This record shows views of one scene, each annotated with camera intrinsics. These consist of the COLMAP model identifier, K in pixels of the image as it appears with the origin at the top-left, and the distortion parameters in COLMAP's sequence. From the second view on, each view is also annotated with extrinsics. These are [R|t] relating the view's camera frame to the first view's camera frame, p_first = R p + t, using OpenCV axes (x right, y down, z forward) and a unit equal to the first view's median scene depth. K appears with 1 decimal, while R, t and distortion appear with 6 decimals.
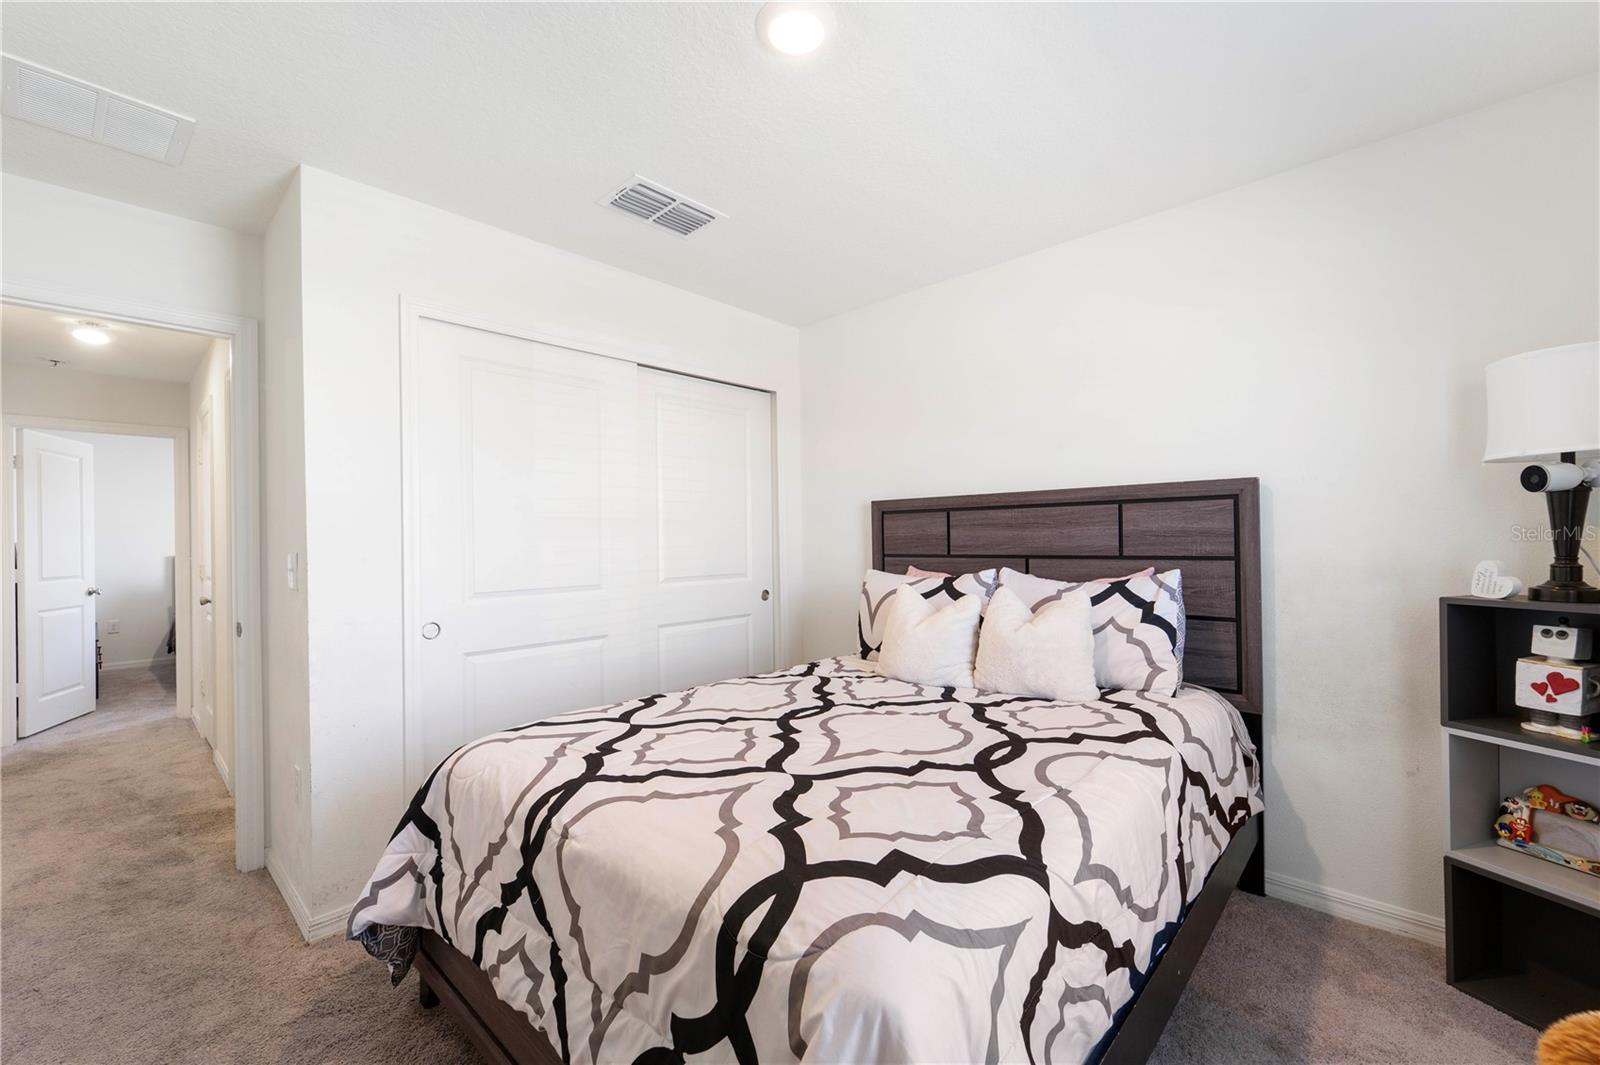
lens RADIAL K [[656.1, 0, 805.4], [0, 656.1, 533.8], [0, 0, 1]] dist [-0.000390, -0.000125]
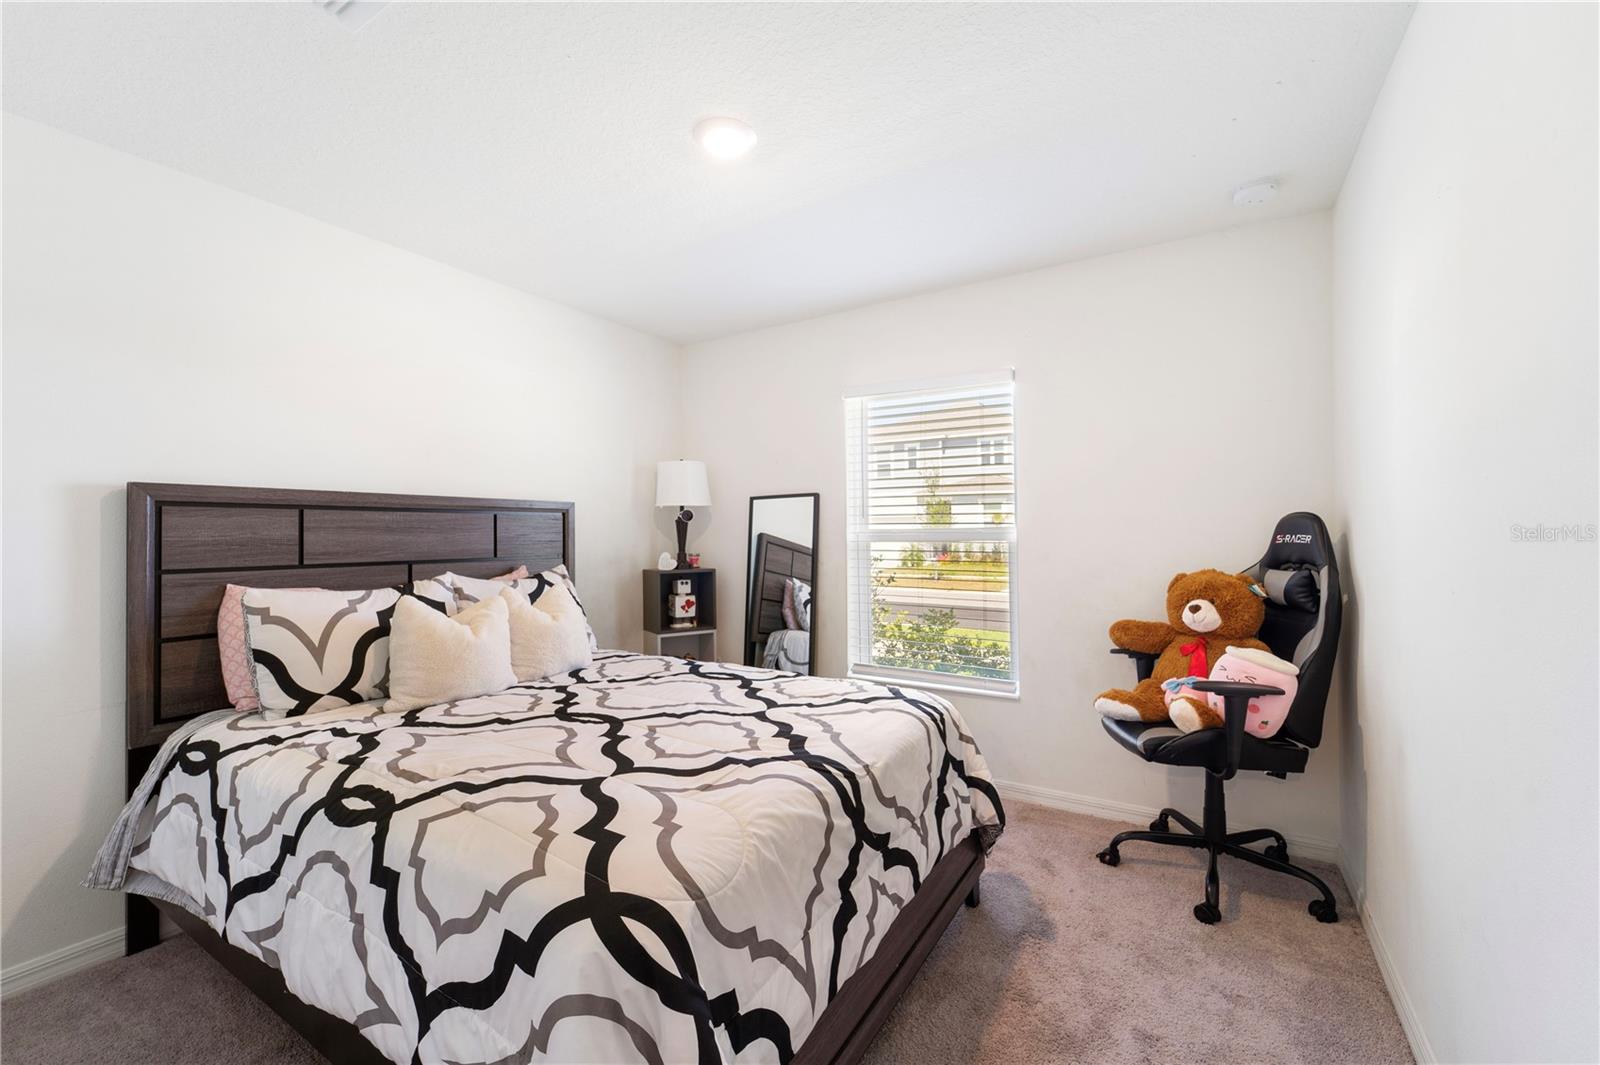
lens RADIAL K [[656.1, 0, 805.8], [0, 656.1, 538.5], [0, 0, 1]] dist [-0.000390, -0.000125]
pose [[-0.188889, 0.005834, 0.981981, -0.950319], [-0.001858, 0.999978, -0.006298, 0.006305], [-0.981997, -0.003014, -0.188874, 0.796380]]
